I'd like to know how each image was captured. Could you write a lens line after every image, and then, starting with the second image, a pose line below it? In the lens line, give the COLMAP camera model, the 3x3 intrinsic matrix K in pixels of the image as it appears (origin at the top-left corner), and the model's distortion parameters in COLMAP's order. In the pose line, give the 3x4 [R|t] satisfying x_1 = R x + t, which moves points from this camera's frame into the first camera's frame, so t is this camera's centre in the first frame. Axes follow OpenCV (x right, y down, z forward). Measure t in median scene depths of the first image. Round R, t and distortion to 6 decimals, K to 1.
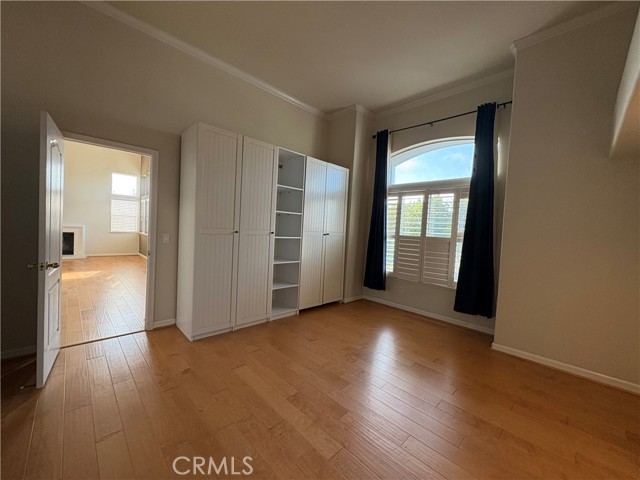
lens RADIAL K [[255.6, 0, 320.0], [0, 255.6, 240.0], [0, 0, 1]] dist [0.000927, -0.000512]
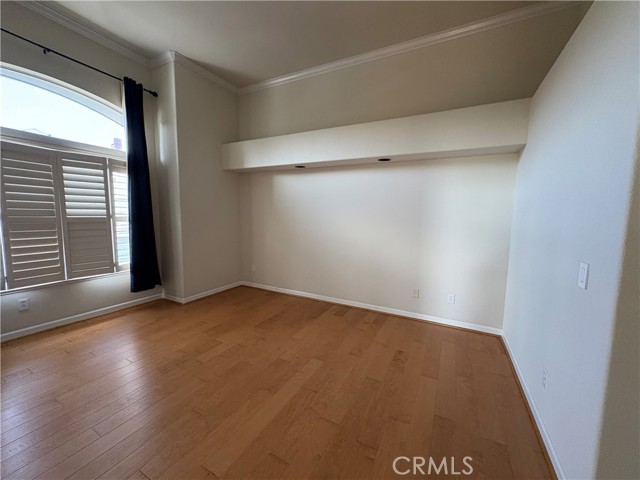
lens RADIAL K [[255.6, 0, 320.0], [0, 255.6, 240.0], [0, 0, 1]] dist [0.000927, -0.000512]
pose [[-0.310113, -0.141111, 0.940169, -0.651100], [0.009027, 0.988441, 0.151334, -0.066894], [-0.950657, 0.055417, -0.305255, 0.703578]]
